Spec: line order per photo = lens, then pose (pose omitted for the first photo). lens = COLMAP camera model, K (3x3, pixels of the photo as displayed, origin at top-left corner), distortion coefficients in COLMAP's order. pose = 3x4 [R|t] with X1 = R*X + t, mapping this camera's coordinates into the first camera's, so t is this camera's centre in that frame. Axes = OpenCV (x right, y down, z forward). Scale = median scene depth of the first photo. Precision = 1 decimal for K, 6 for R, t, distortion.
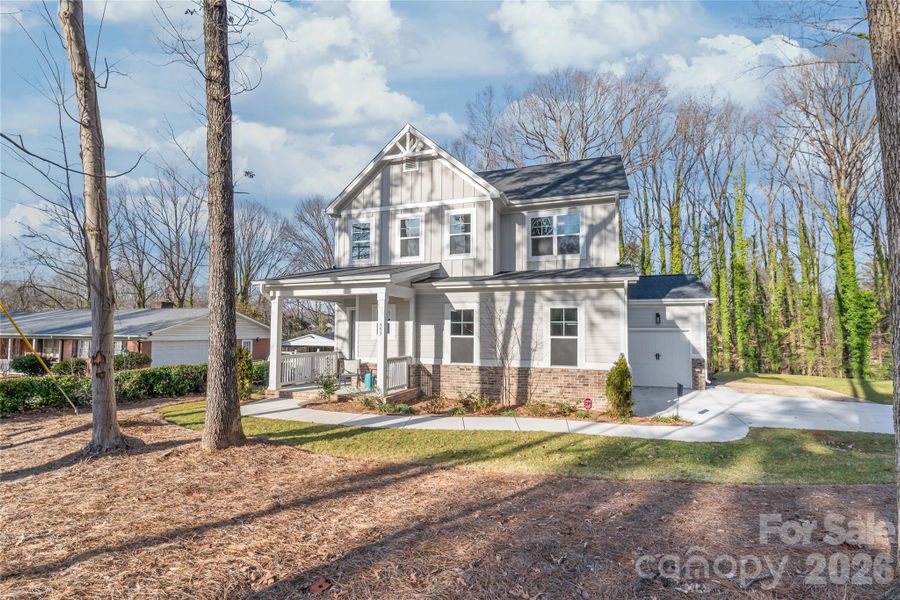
lens RADIAL K [[408.1, 0, 450.0], [0, 408.1, 300.0], [0, 0, 1]] dist [0.002151, 0.000461]
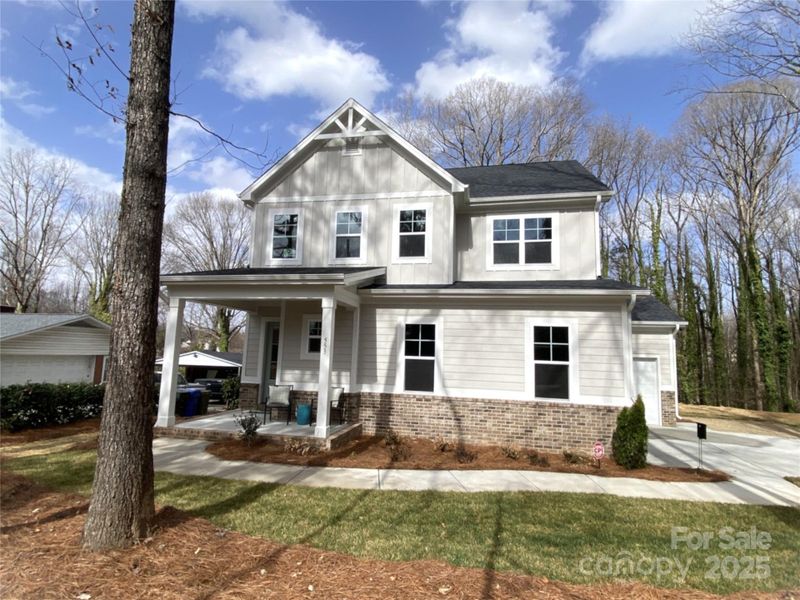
lens RADIAL K [[425.8, 0, 379.9], [0, 425.8, 294.6], [0, 0, 1]] dist [0.016101, -0.000456]
pose [[0.993202, 0.043100, 0.108134, -0.141278], [-0.037267, 0.997769, -0.055395, 0.014987], [-0.110280, 0.050988, 0.992592, 0.175674]]
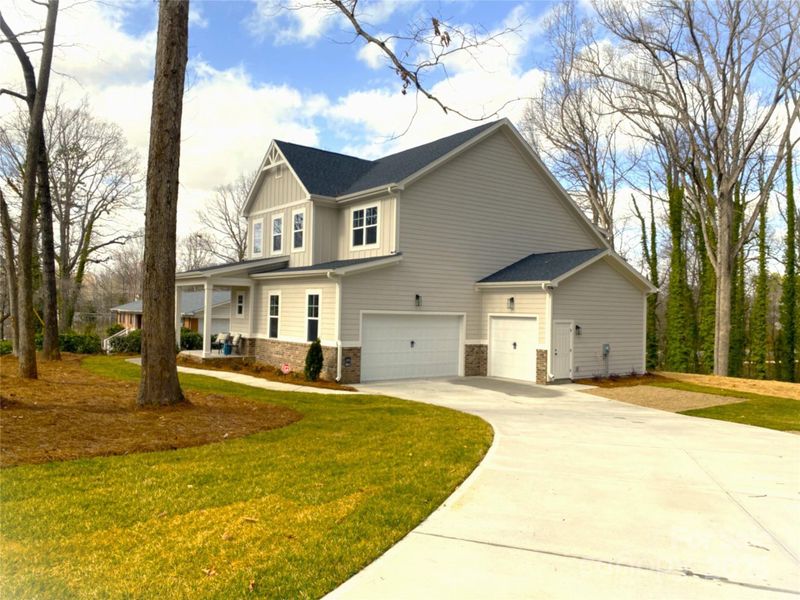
lens RADIAL K [[608.8, 0, 394.0], [0, 608.8, 297.2], [0, 0, 1]] dist [0.030074, -0.006720]
pose [[0.845540, 0.001121, -0.533911, 1.322306], [0.019440, 0.999270, 0.032885, -0.024504], [0.533558, -0.038185, 0.844901, -0.372074]]
